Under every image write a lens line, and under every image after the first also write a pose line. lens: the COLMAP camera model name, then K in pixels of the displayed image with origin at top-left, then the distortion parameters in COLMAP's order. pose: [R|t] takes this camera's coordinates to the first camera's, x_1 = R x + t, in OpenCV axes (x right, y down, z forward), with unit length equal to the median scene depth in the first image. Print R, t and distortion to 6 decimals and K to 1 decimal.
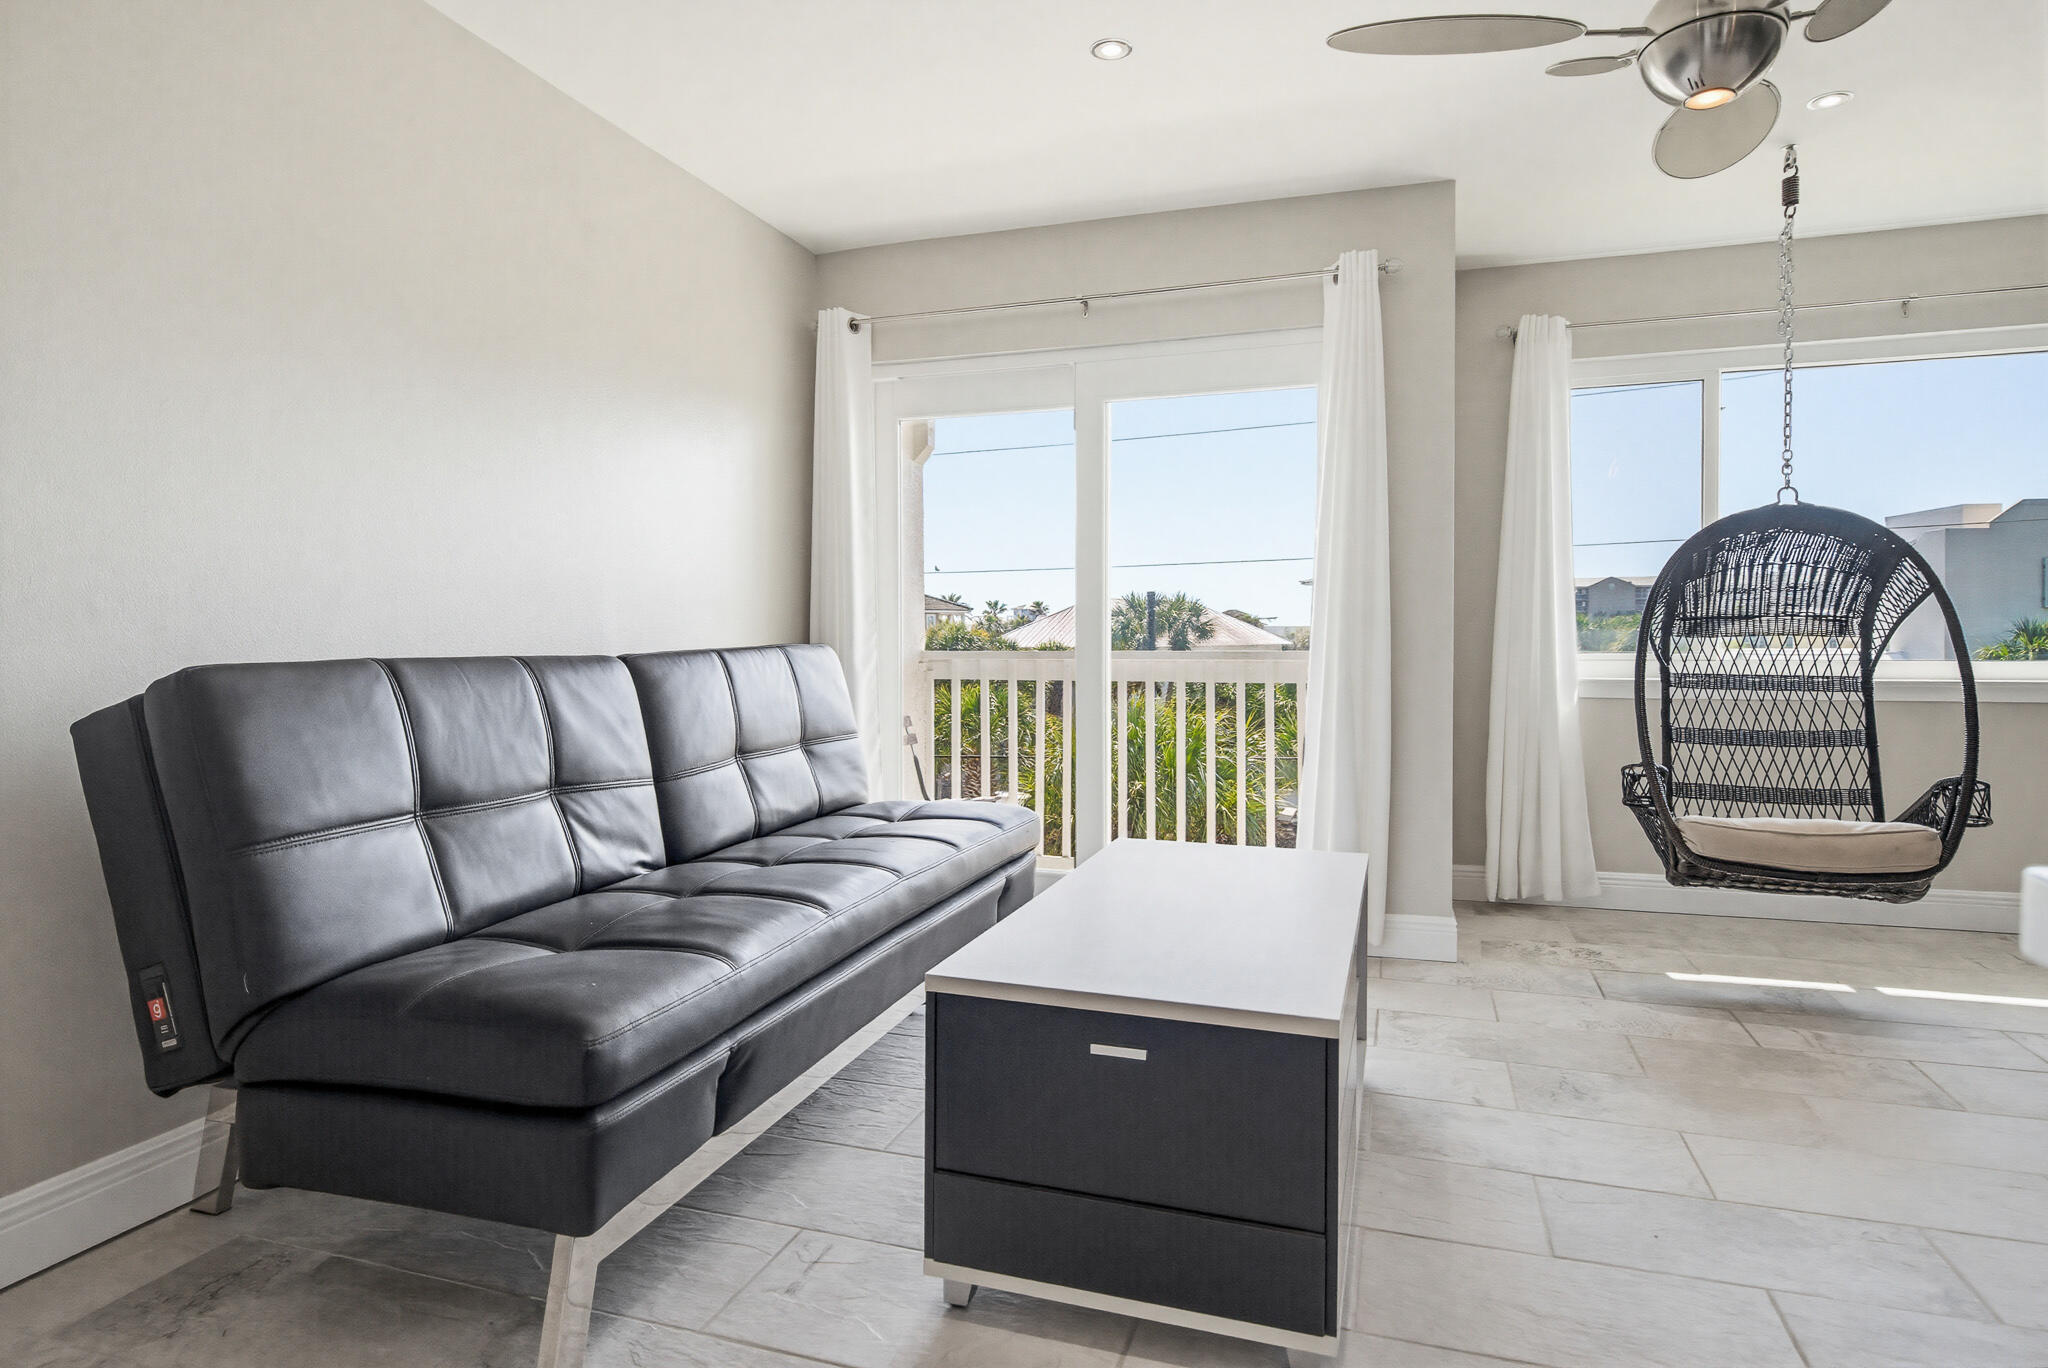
lens RADIAL K [[1136.8, 0, 1030.3], [0, 1136.8, 656.6], [0, 0, 1]] dist [0.008079, -0.001223]
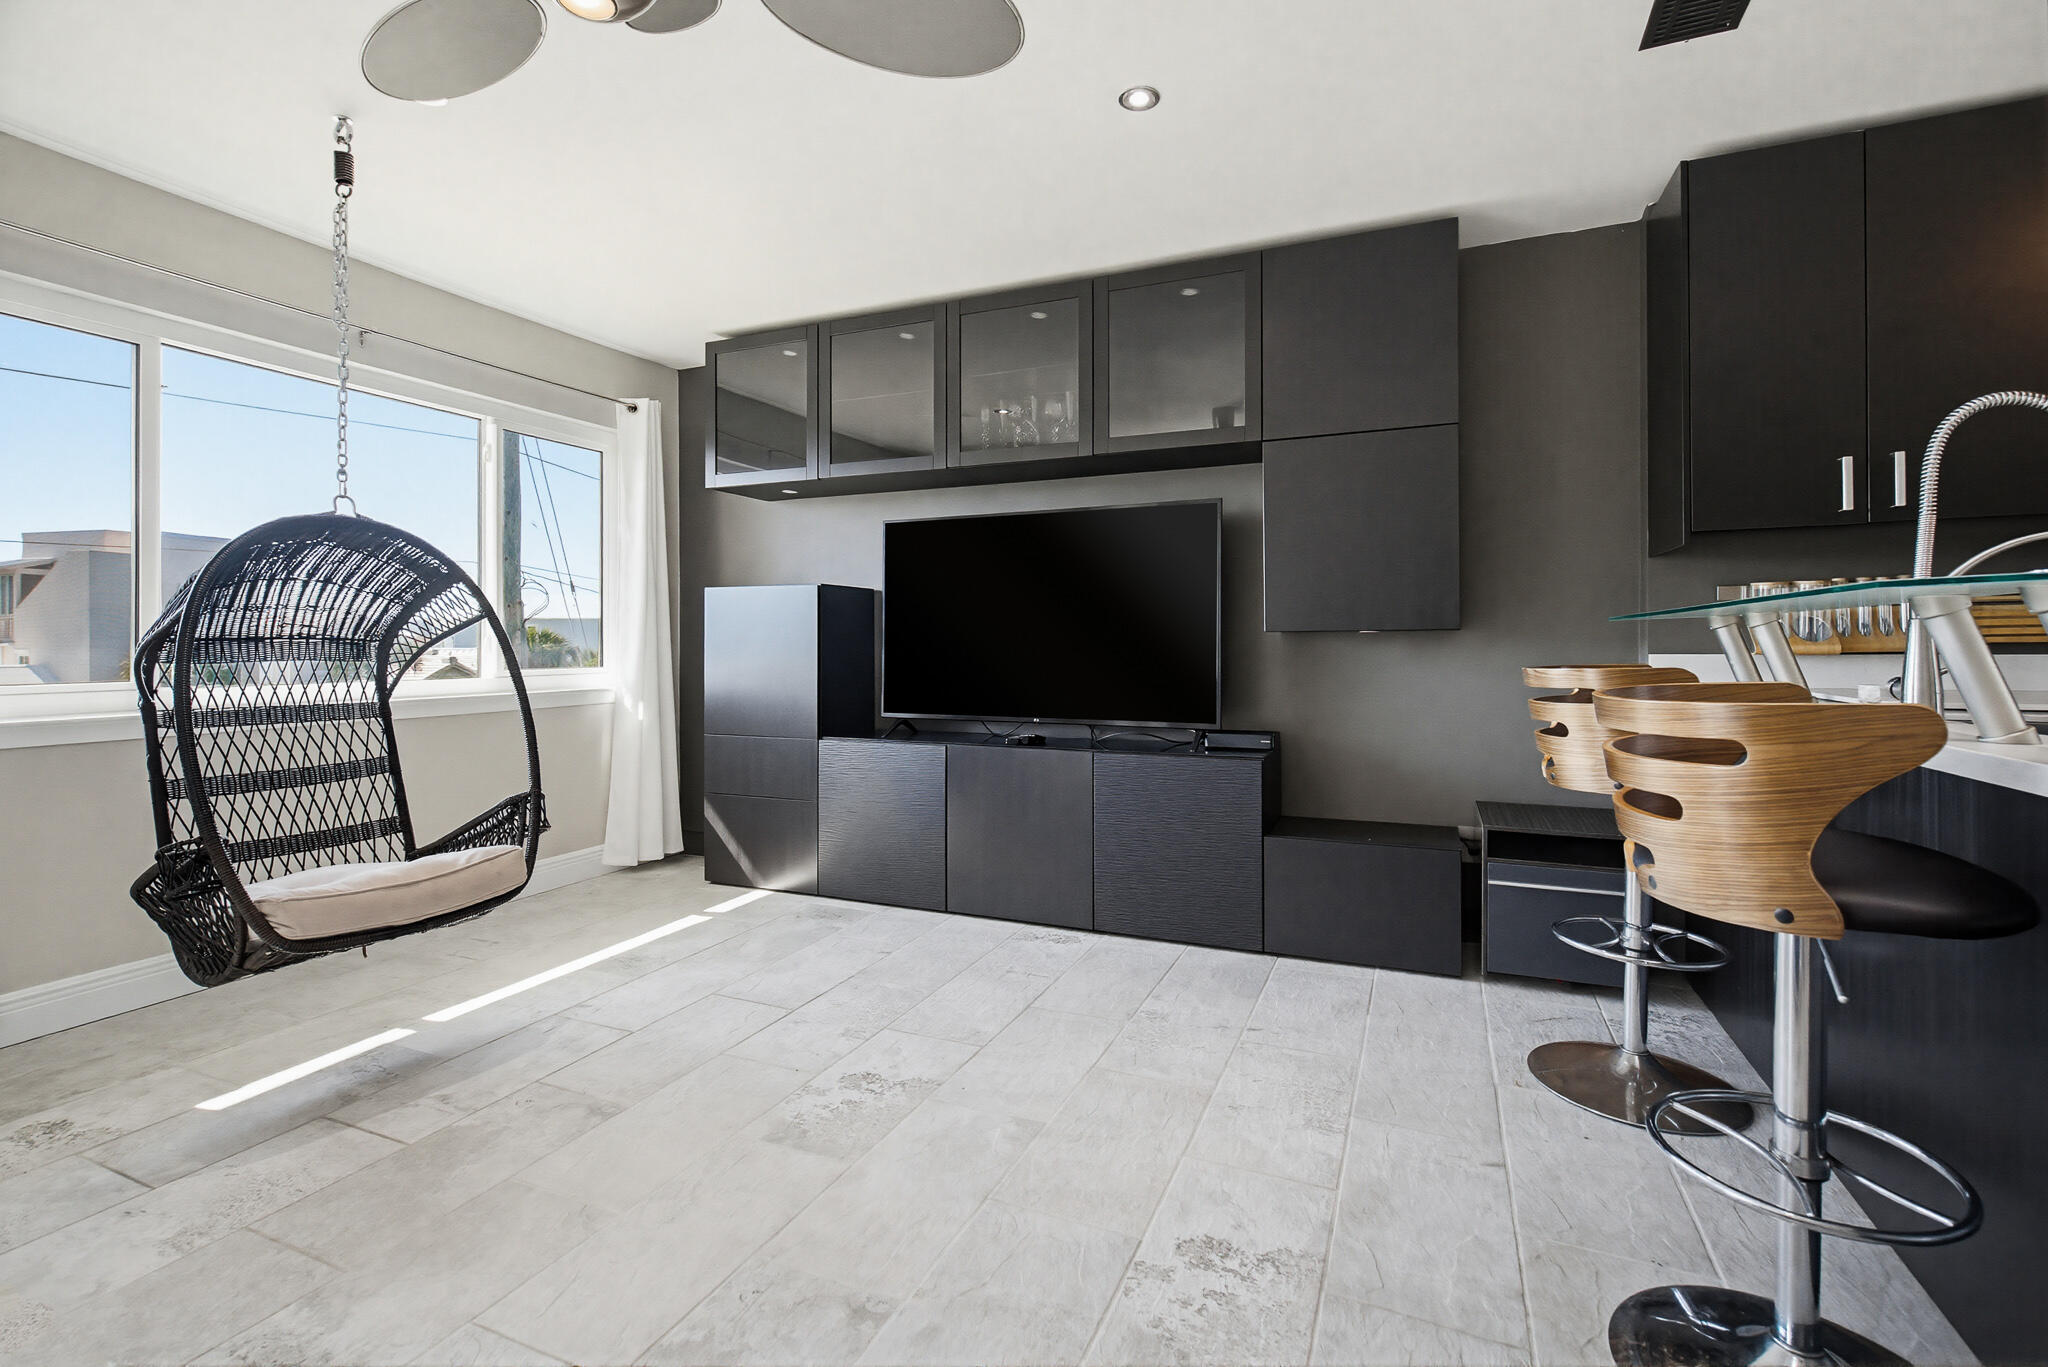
lens RADIAL K [[926.6, 0, 1025.5], [0, 926.6, 642.3], [0, 0, 1]] dist [0.003116, -0.002200]
pose [[0.089262, 0.005143, 0.995995, -0.012135], [0.018221, 0.999811, -0.006795, -0.017913], [-0.995841, 0.018754, 0.089152, 0.385981]]
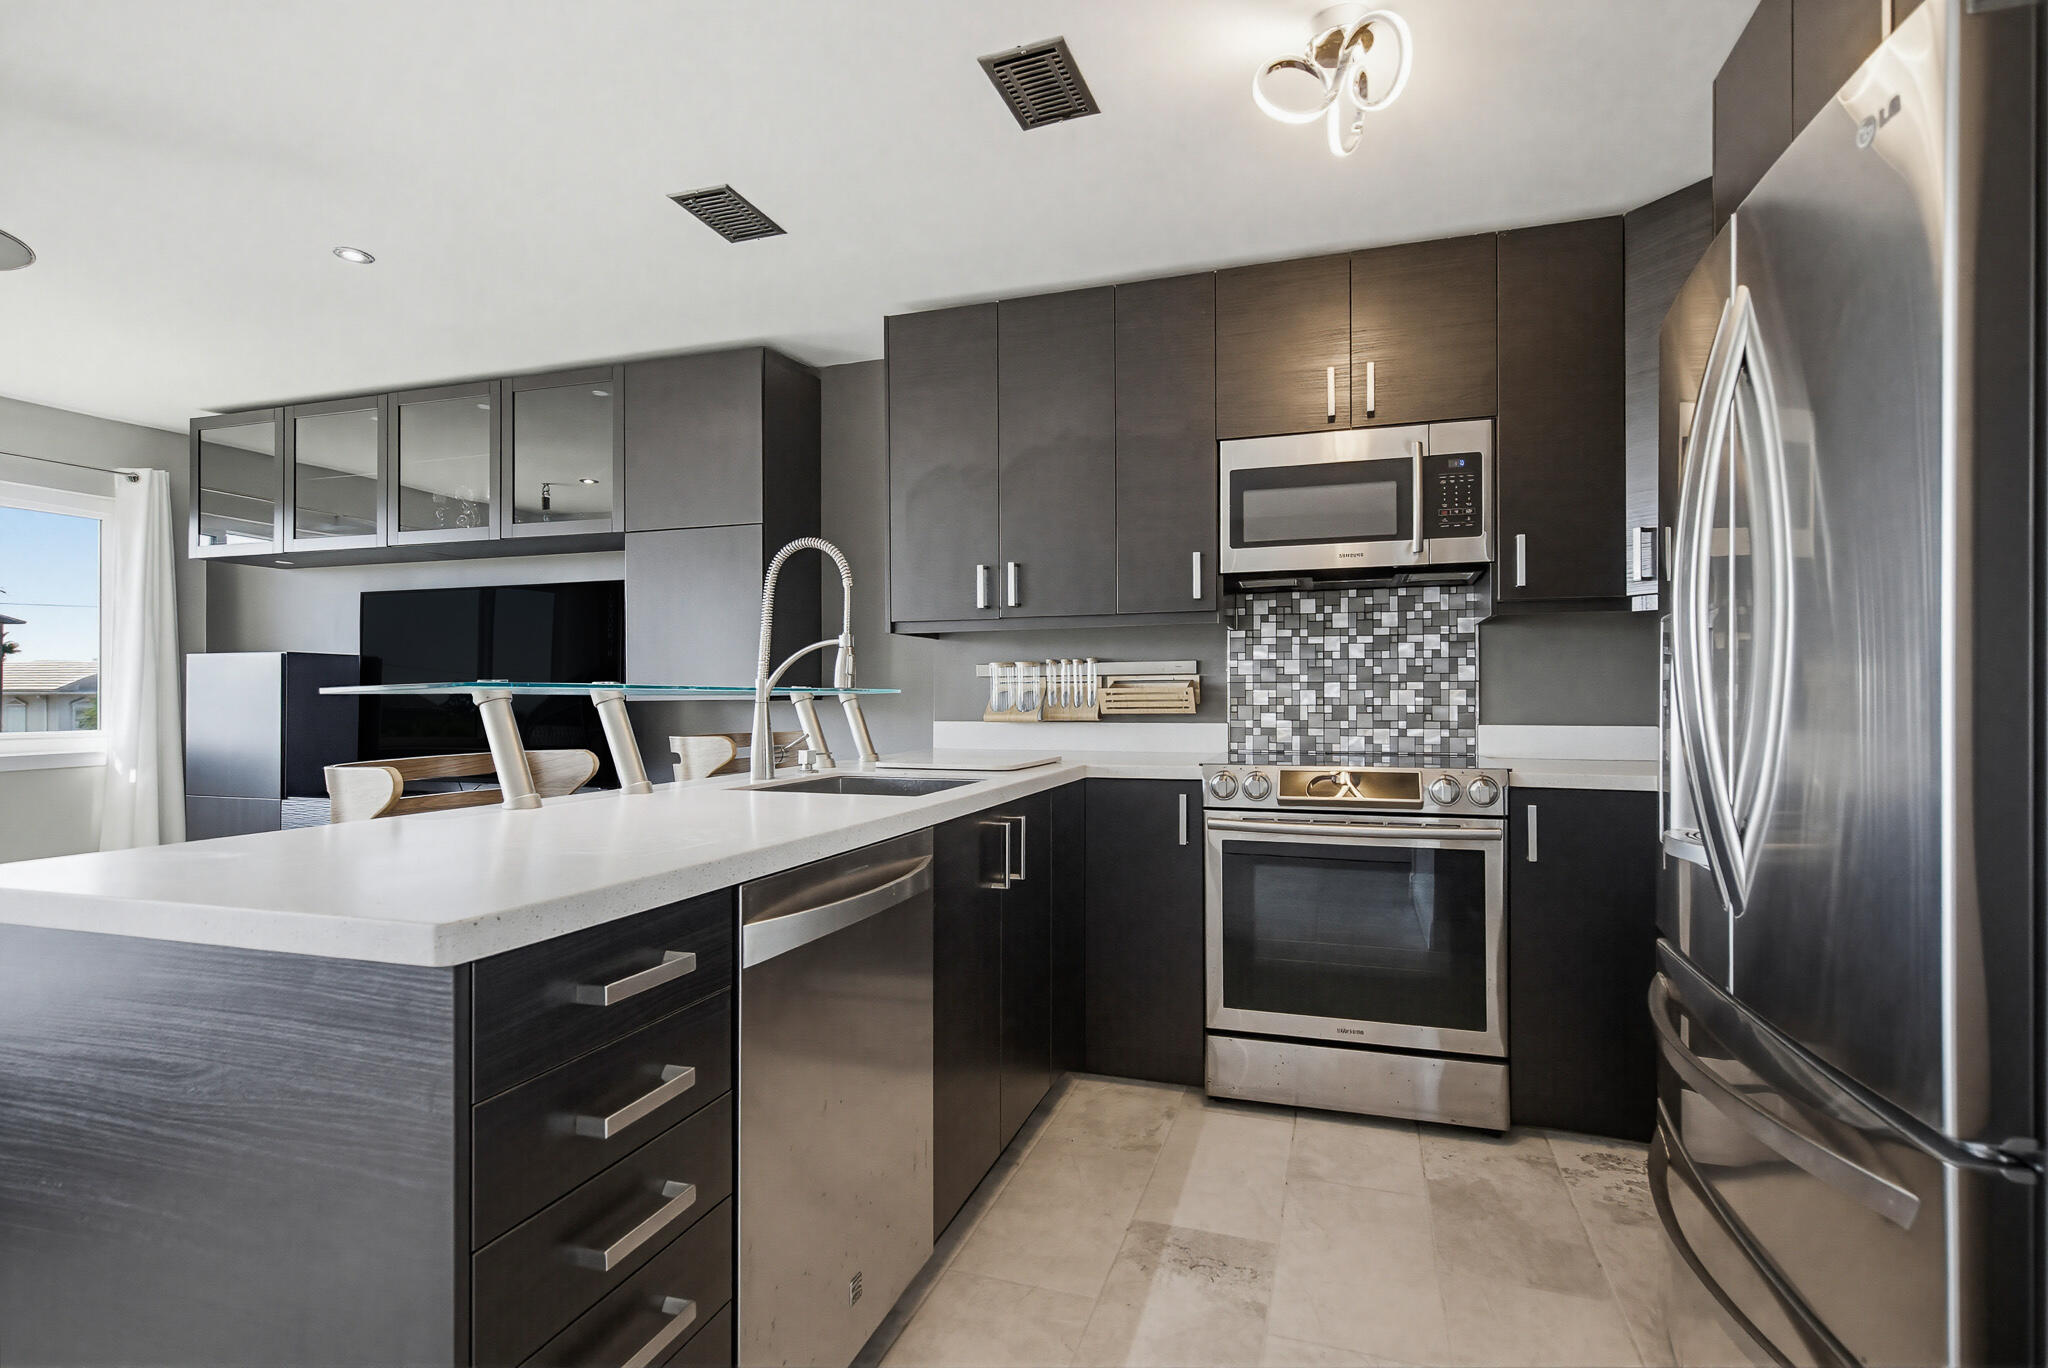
lens RADIAL K [[1008.2, 0, 1019.3], [0, 1008.2, 693.8], [0, 0, 1]] dist [0.005641, -0.005136]
pose [[0.002480, 0.007916, 0.999966, -0.200428], [0.017856, 0.999809, -0.007959, -0.021403], [-0.999837, 0.017875, 0.002338, -0.202525]]
